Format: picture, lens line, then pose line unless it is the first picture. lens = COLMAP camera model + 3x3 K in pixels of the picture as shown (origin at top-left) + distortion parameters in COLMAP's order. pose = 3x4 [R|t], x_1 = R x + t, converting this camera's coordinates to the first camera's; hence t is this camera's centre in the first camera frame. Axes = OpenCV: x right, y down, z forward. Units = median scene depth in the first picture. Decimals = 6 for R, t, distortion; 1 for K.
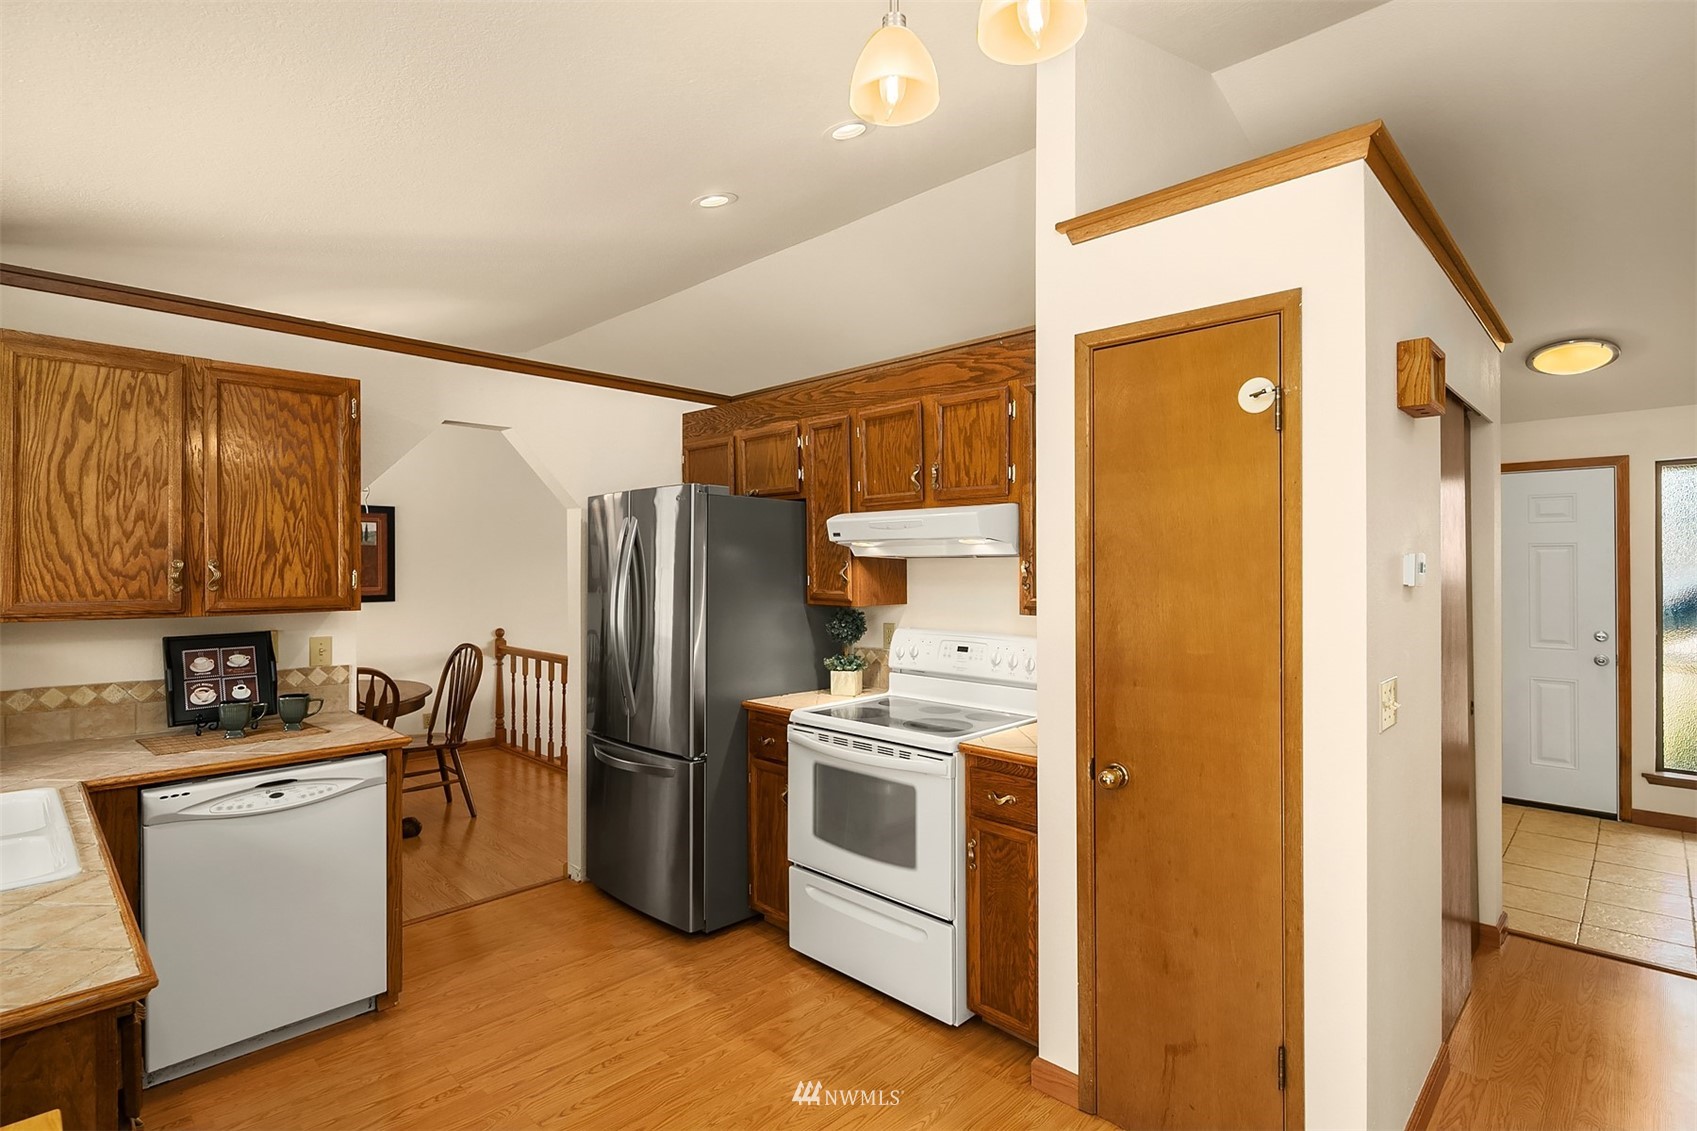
lens RADIAL K [[830.6, 0, 845.6], [0, 830.6, 539.0], [0, 0, 1]] dist [-0.000944, -0.000269]
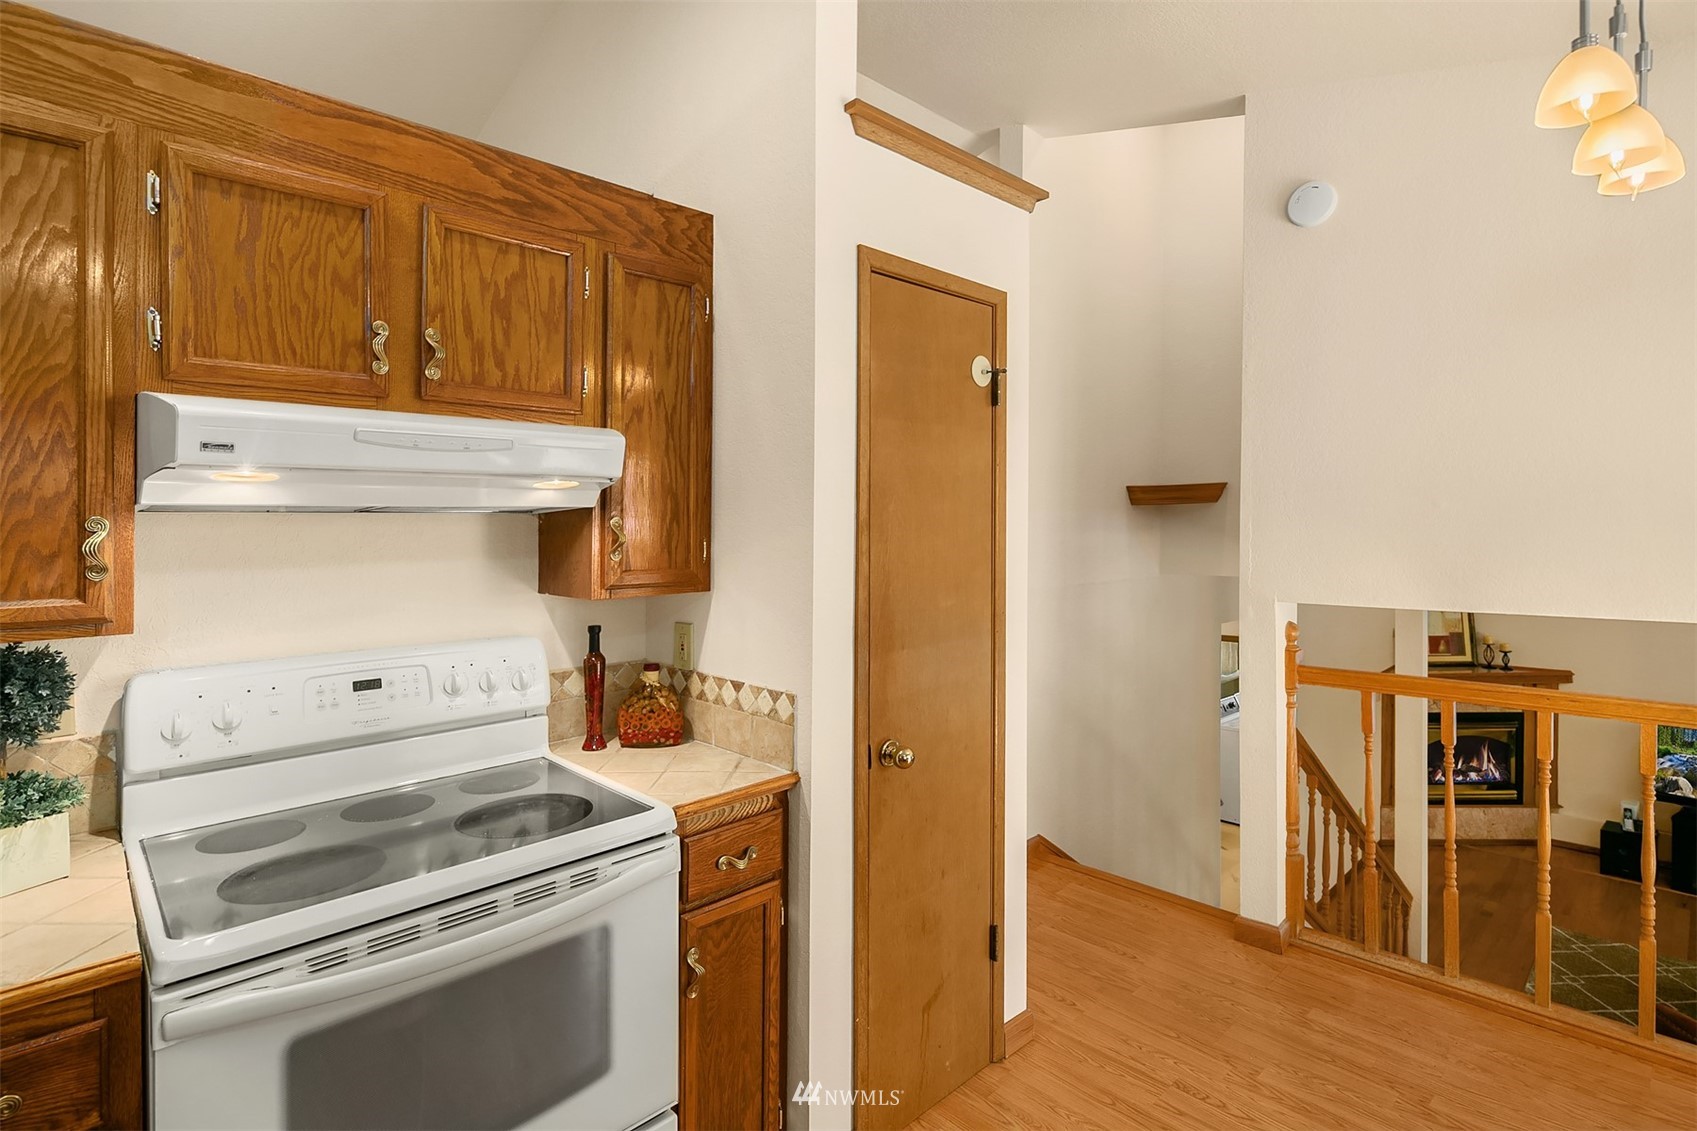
lens RADIAL K [[828.9, 0, 853.9], [0, 828.9, 518.4], [0, 0, 1]] dist [0.000662, -0.000502]
pose [[0.017625, 0.007215, 0.999819, -0.495136], [-0.019303, 0.999790, -0.006875, 0.031046], [-0.999658, -0.019178, 0.017761, 0.882760]]
